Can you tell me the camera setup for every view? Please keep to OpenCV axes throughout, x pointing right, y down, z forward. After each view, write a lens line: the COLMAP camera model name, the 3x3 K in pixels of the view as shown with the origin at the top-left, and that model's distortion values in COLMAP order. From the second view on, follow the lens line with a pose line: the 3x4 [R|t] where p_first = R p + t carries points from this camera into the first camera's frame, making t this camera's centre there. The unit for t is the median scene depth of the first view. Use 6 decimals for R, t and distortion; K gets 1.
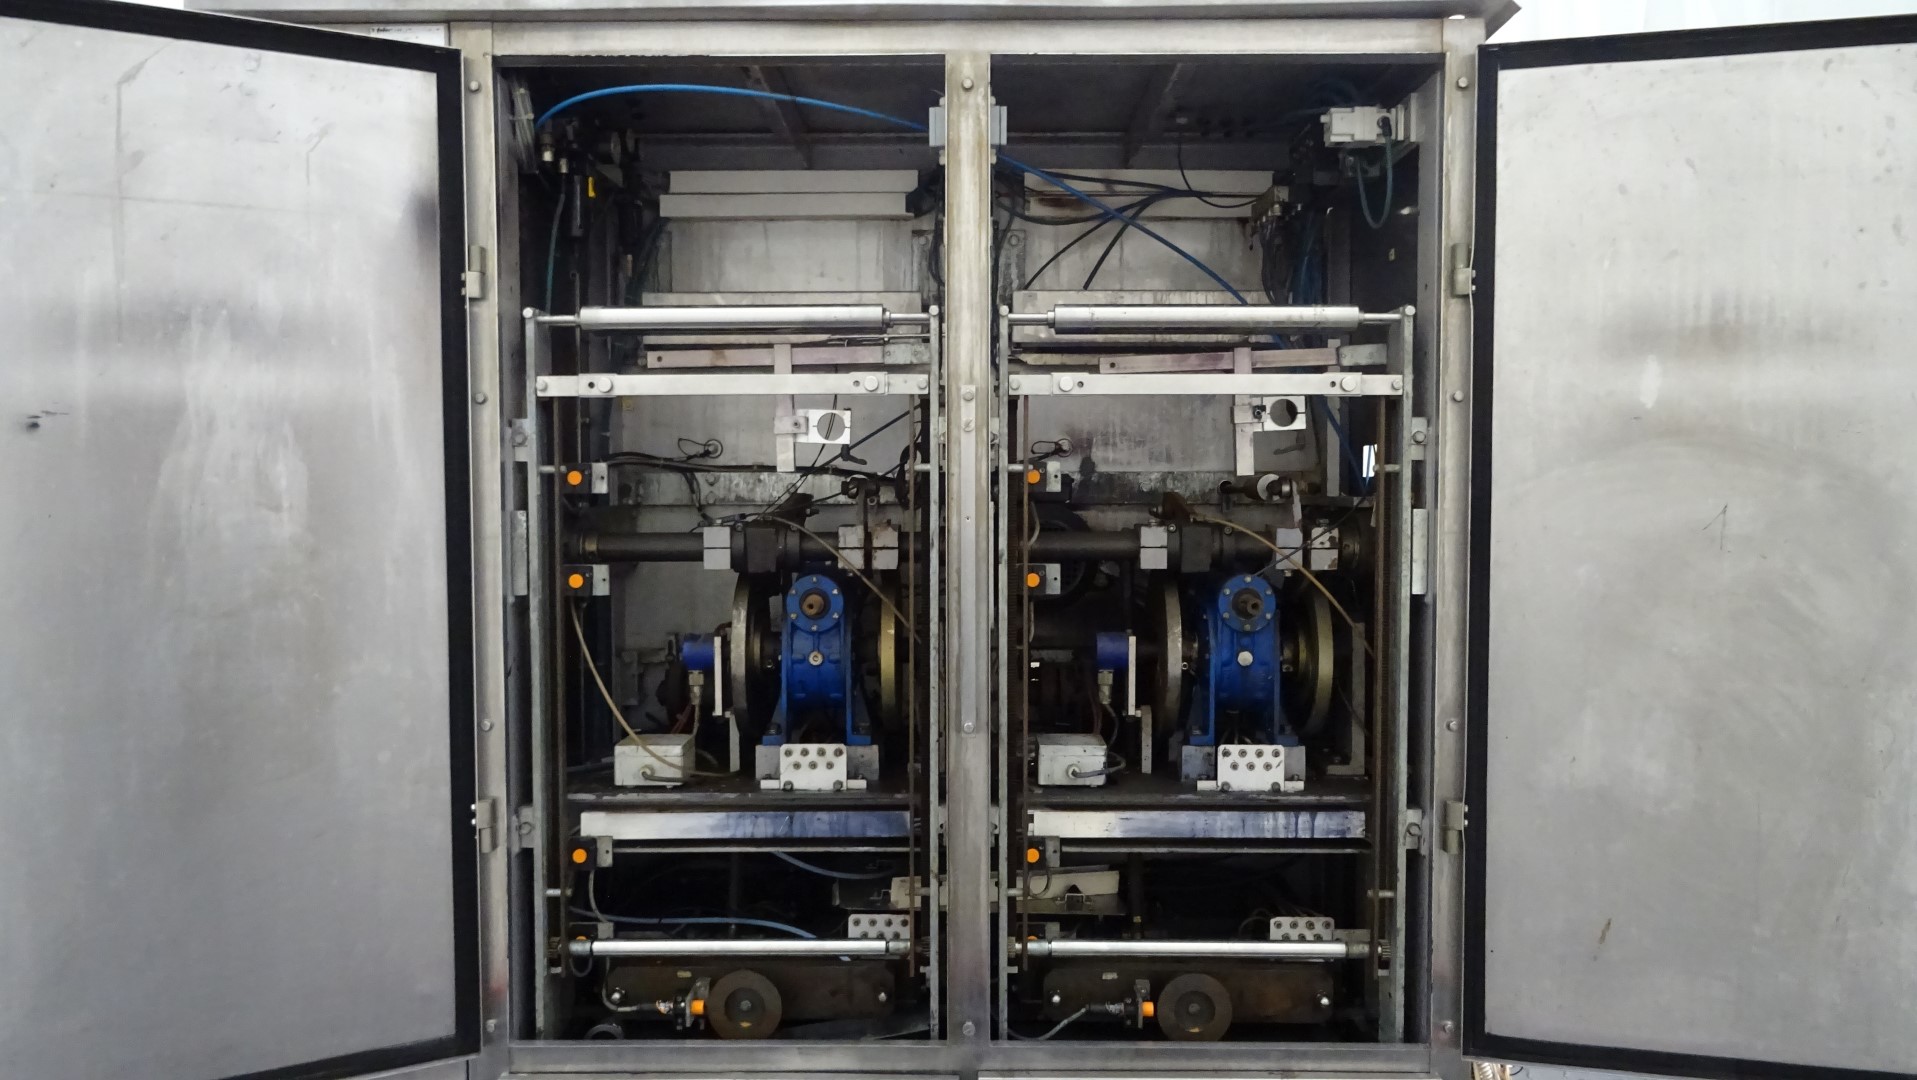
lens RADIAL K [[1380.0, 0, 963.0], [0, 1380.0, 530.8], [0, 0, 1]] dist [0.002679, 0.001086]
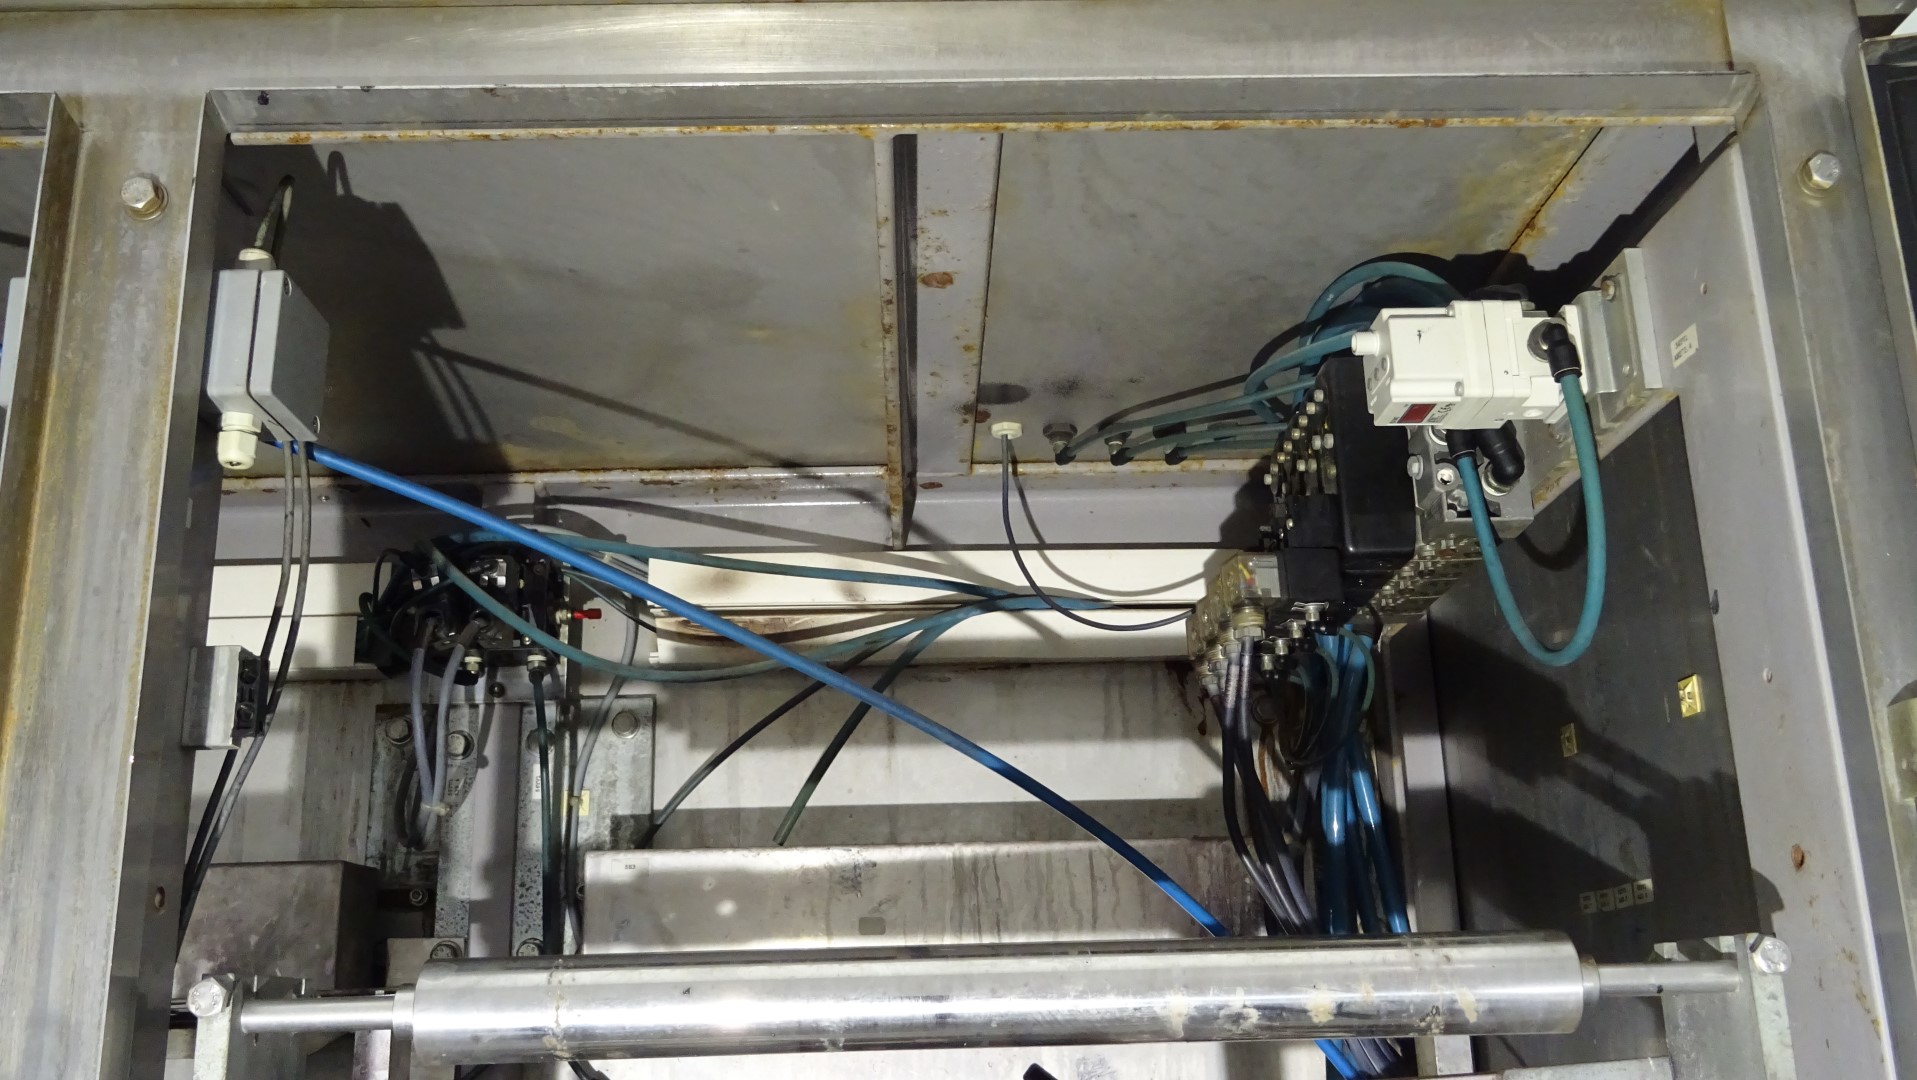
lens RADIAL K [[1669.6, 0, 960.3], [0, 1669.6, 541.3], [0, 0, 1]] dist [-0.004113, 0.000387]
pose [[0.999463, -0.015535, 0.028837, 0.146597], [0.023749, 0.949994, -0.311365, -0.126135], [-0.022558, 0.311883, 0.949853, 0.609905]]
